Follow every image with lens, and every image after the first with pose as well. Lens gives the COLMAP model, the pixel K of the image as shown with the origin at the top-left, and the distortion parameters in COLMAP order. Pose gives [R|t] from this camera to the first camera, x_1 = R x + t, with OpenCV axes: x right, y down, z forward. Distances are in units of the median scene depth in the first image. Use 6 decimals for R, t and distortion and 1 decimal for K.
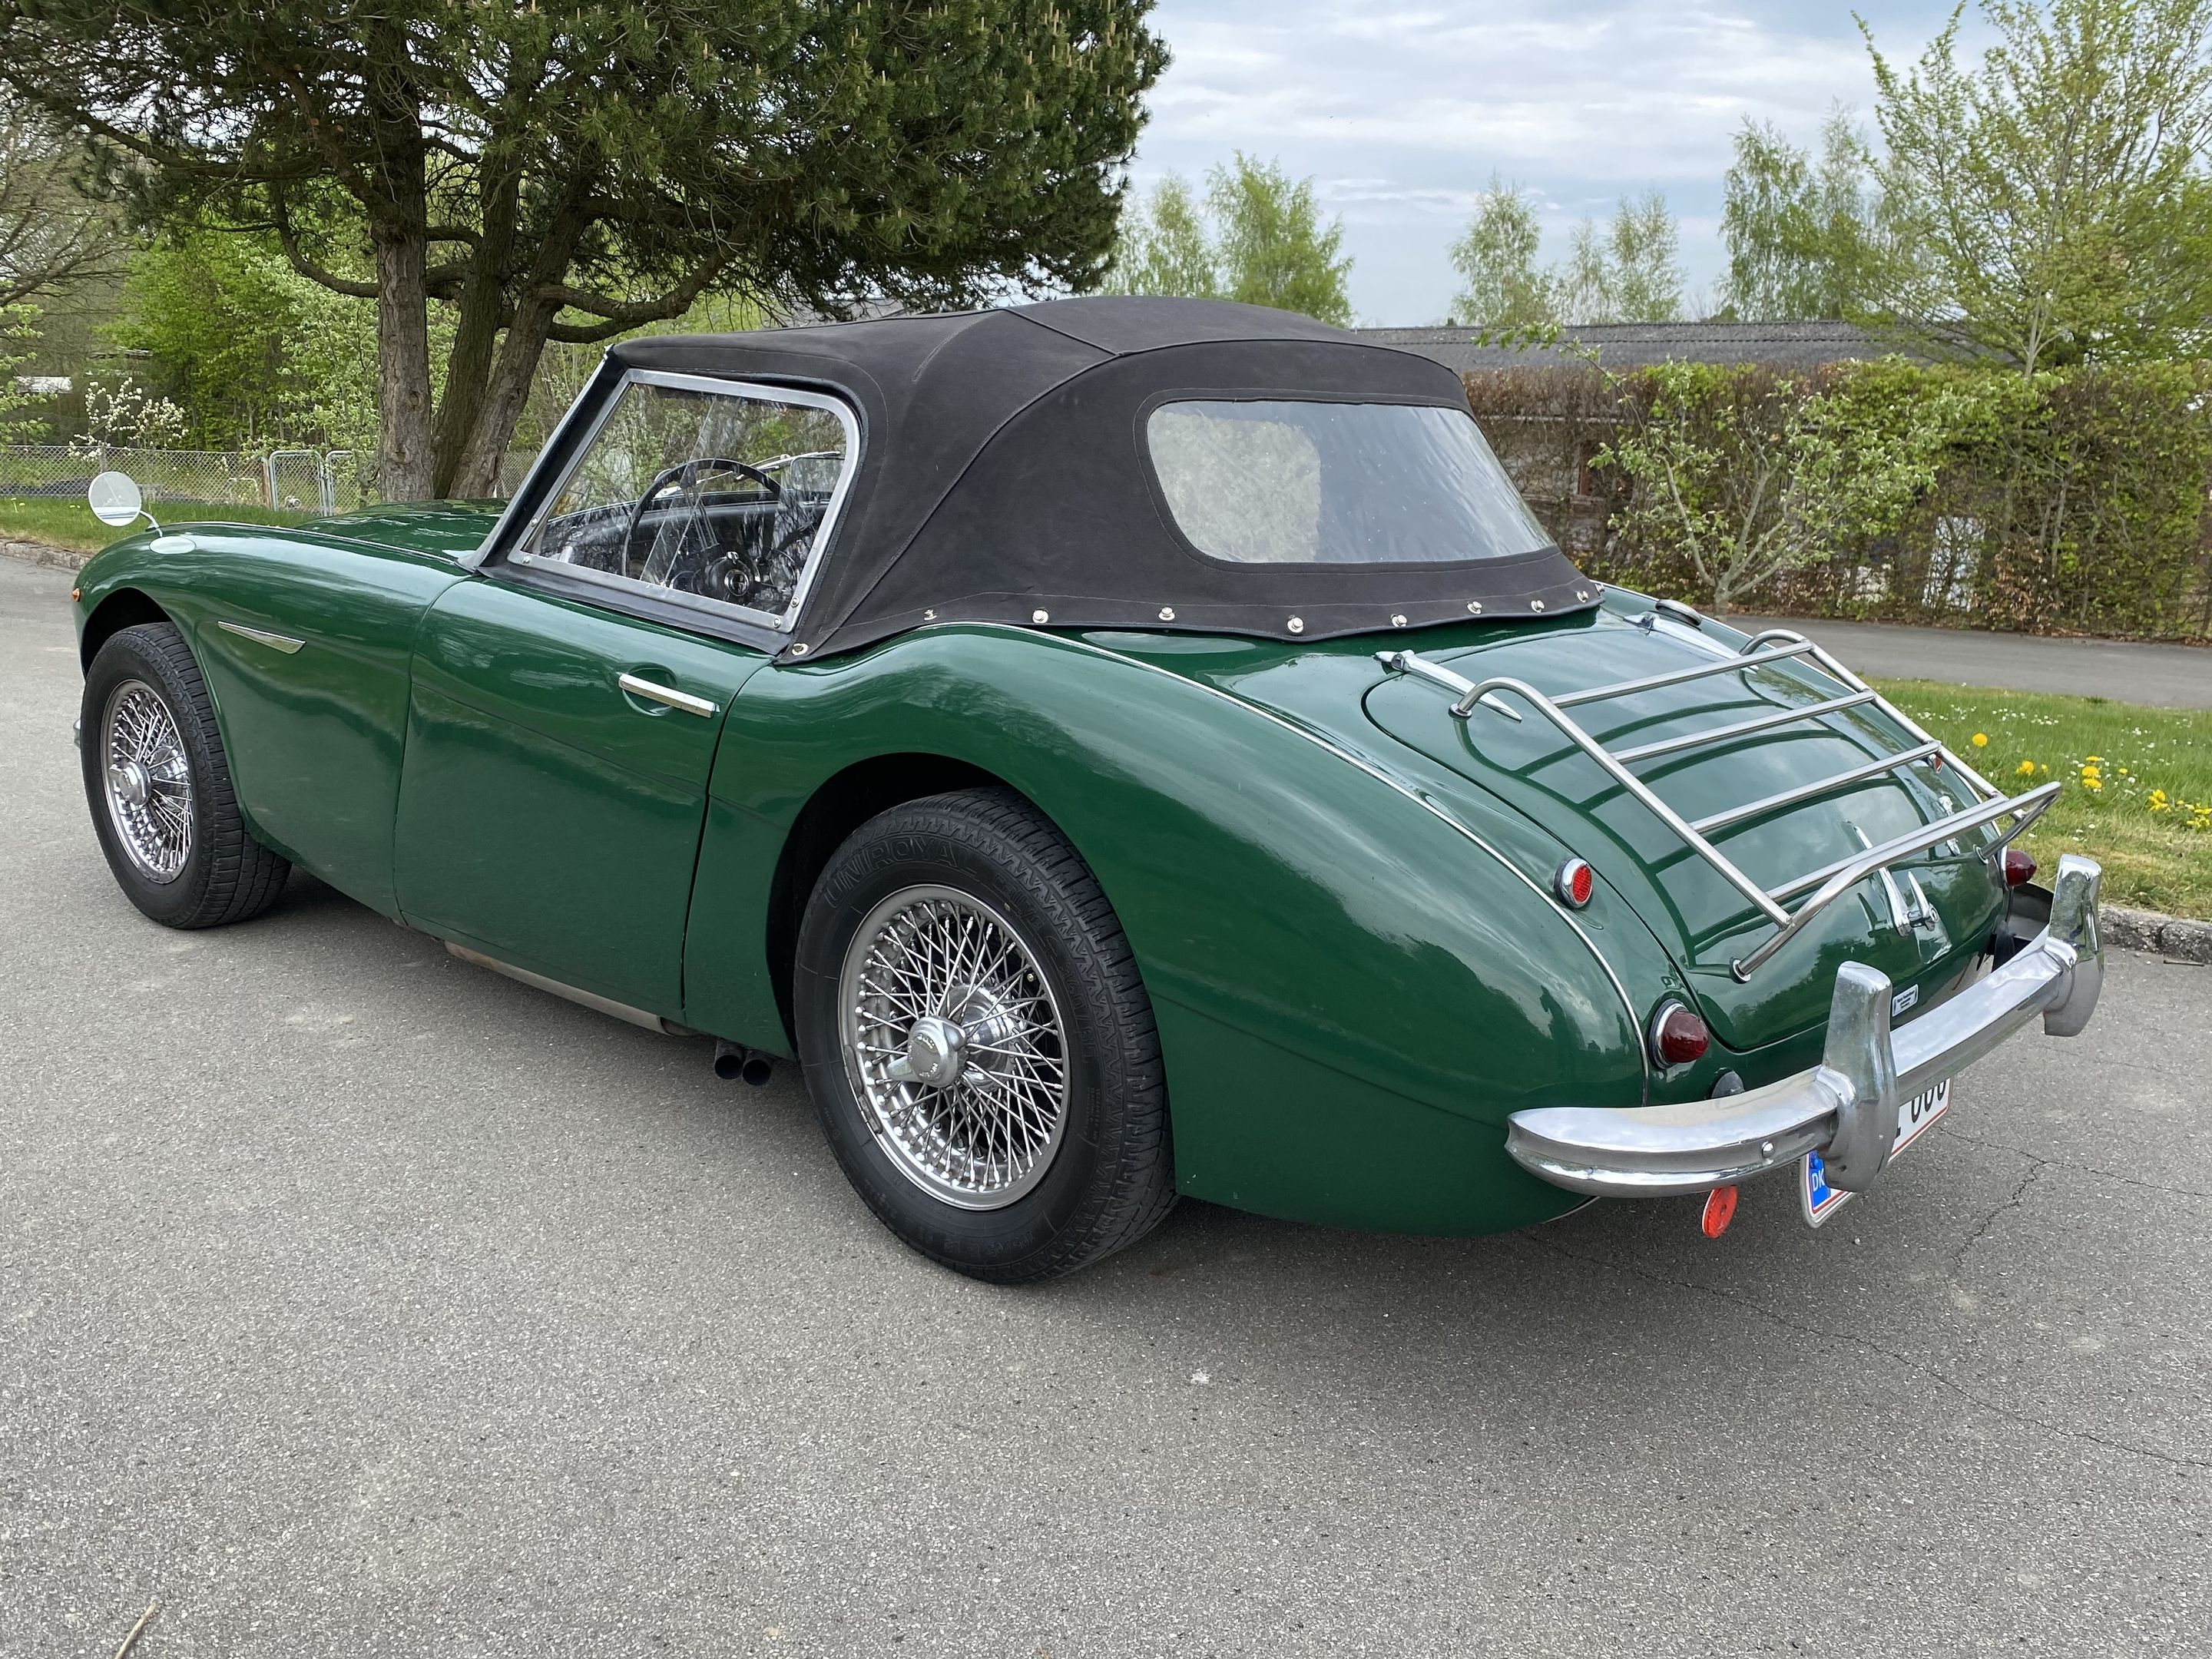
lens RADIAL K [[1900.0, 0, 1070.1], [0, 1900.0, 831.8], [0, 0, 1]] dist [-0.003875, 0.011705]
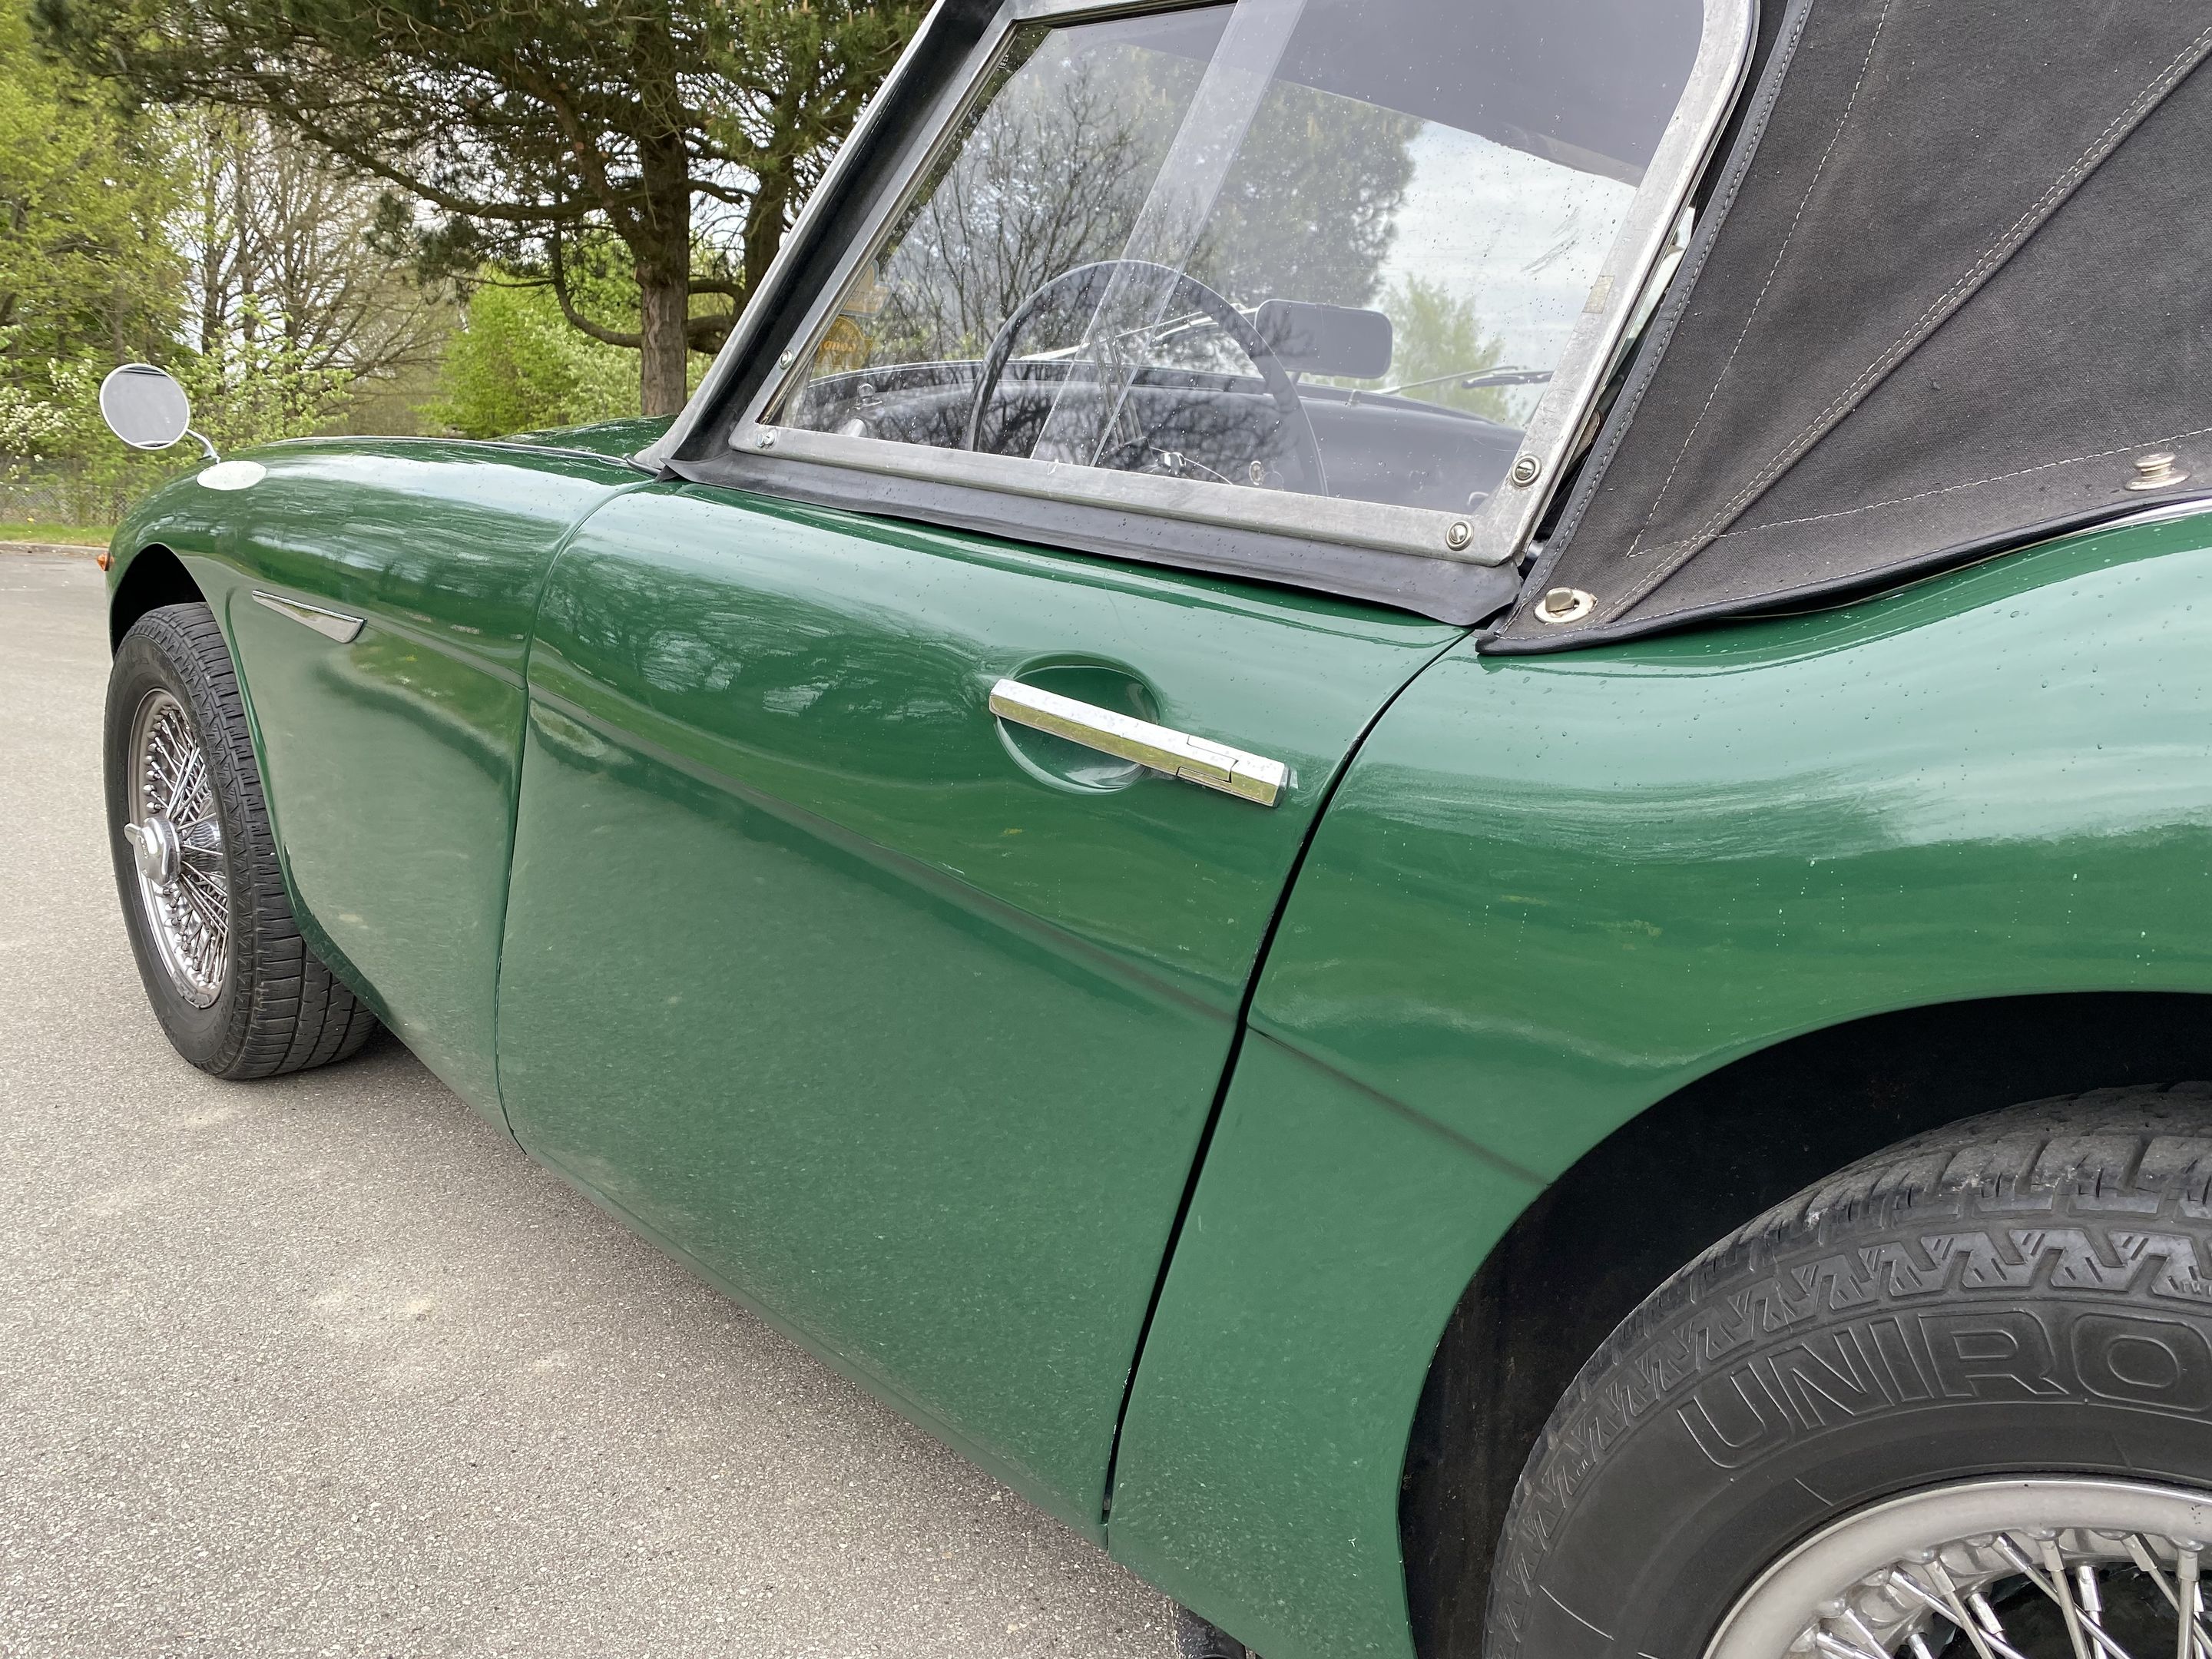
lens RADIAL K [[1752.7, 0, 1107.9], [0, 1752.7, 878.1], [0, 0, 1]] dist [0.013303, -0.009878]
pose [[0.995579, 0.037695, -0.086035, -0.119836], [-0.037645, 0.999289, 0.002212, -0.029188], [0.086057, 0.001036, 0.996290, 0.427844]]
